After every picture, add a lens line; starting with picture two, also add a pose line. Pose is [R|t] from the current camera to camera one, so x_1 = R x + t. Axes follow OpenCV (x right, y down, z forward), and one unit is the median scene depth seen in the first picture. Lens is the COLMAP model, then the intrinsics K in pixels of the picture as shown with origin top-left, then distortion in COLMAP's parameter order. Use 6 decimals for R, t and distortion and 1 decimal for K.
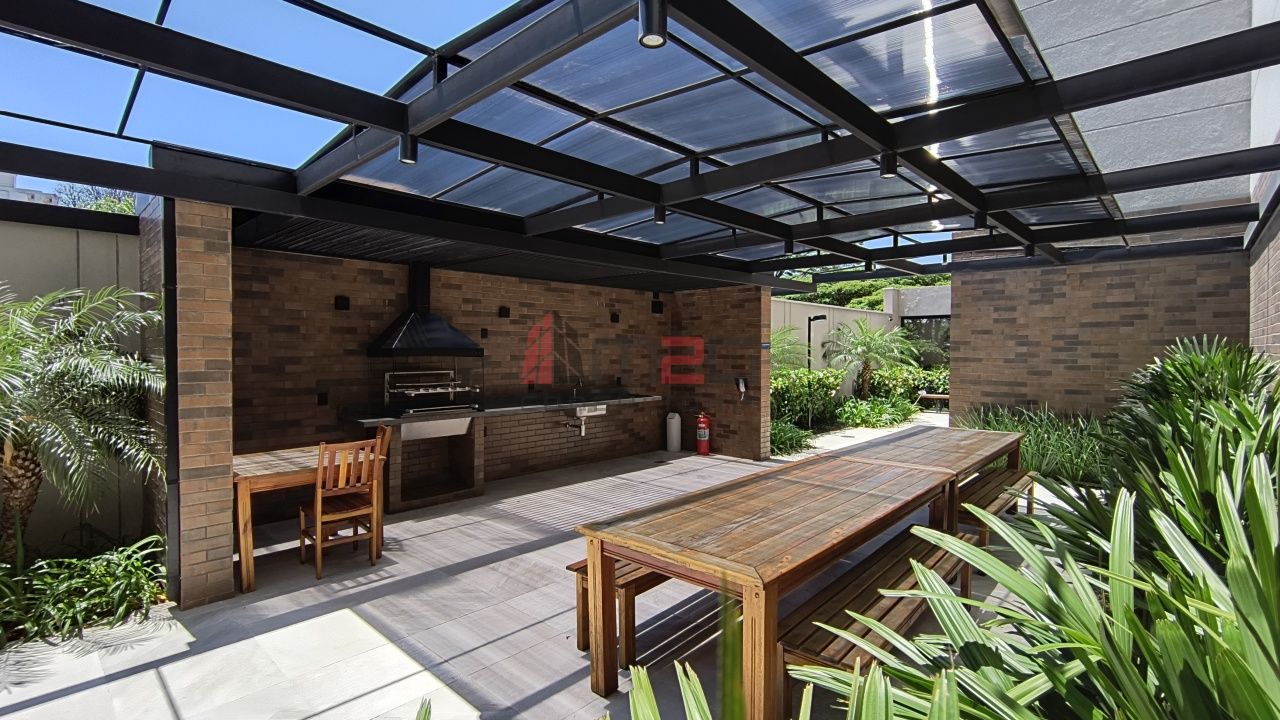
lens RADIAL K [[586.0, 0, 643.1], [0, 586.0, 355.9], [0, 0, 1]] dist [-0.003063, -0.000755]
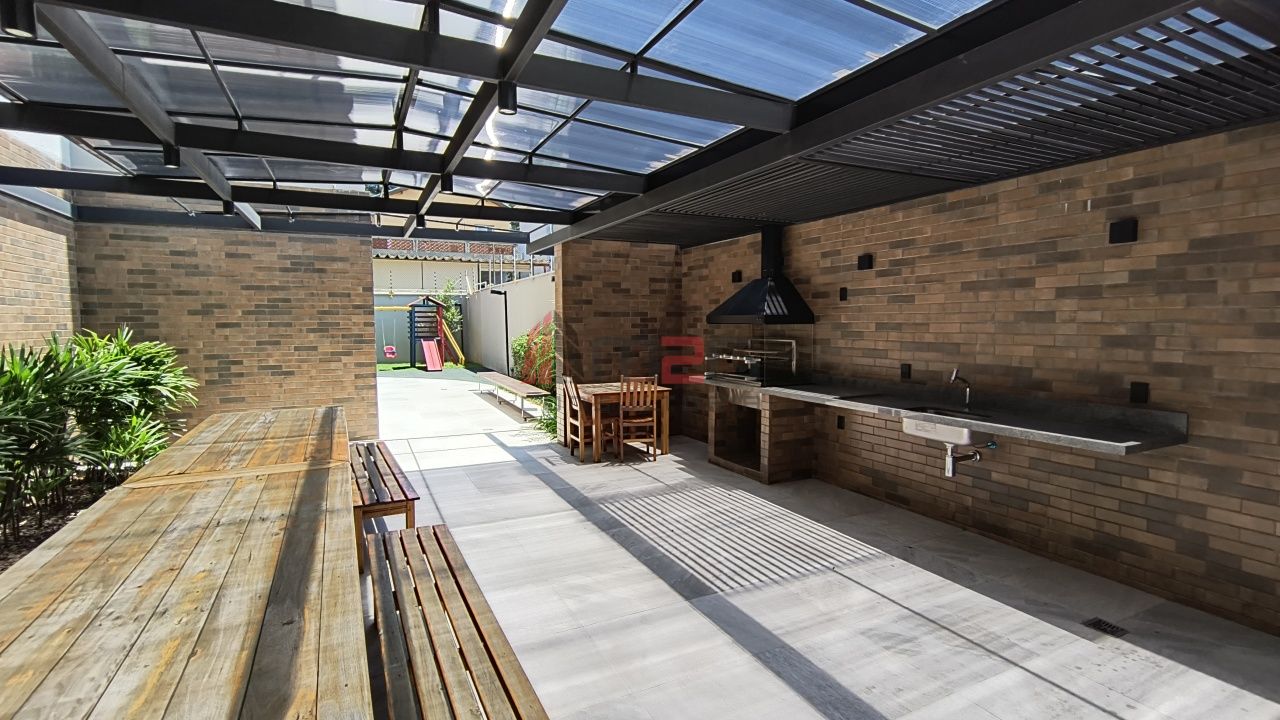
lens RADIAL K [[586.0, 0, 638.6], [0, 586.0, 355.0], [0, 0, 1]] dist [-0.003063, -0.000755]
pose [[-0.352518, 0.056715, -0.934085, 0.513957], [-0.003583, 0.998073, 0.061952, -0.005320], [0.935798, 0.025186, -0.351636, 0.977901]]
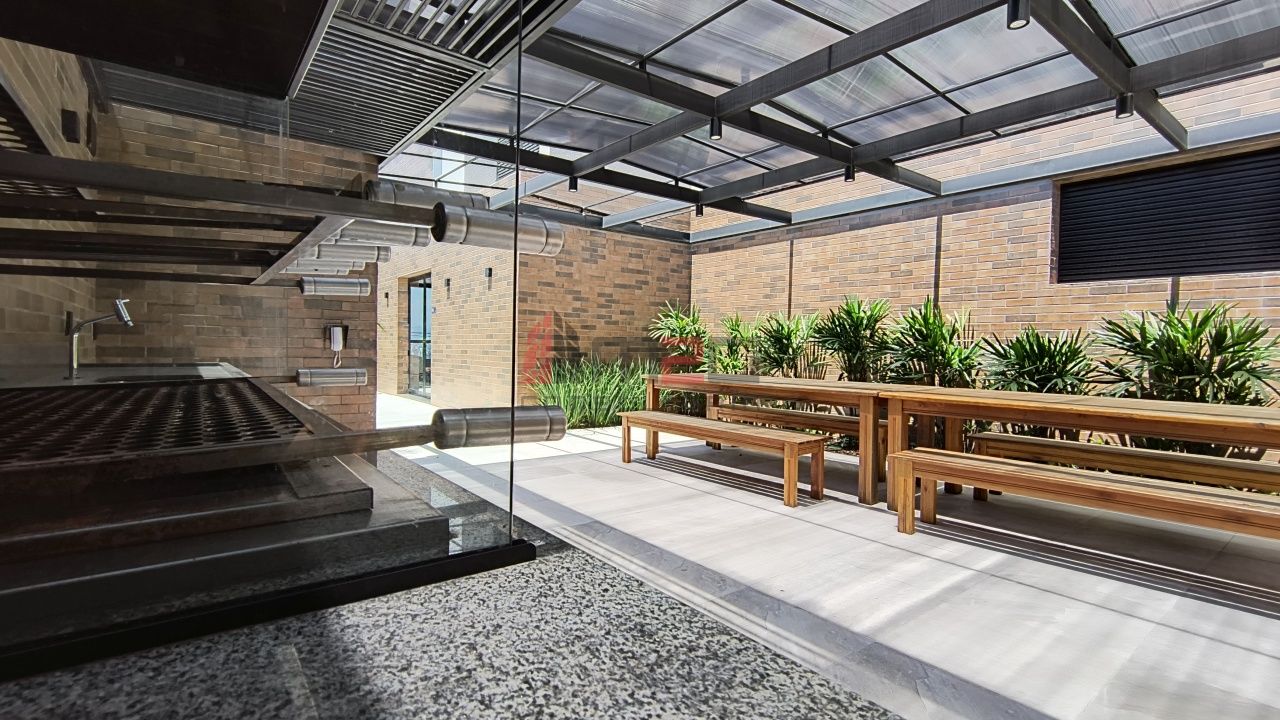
lens RADIAL K [[586.0, 0, 629.9], [0, 586.0, 359.3], [0, 0, 1]] dist [-0.003063, -0.000755]
pose [[0.165756, -0.022405, 0.985912, -0.372568], [-0.008382, 0.999674, 0.024127, 0.062271], [-0.986131, -0.012263, 0.165514, 0.754380]]
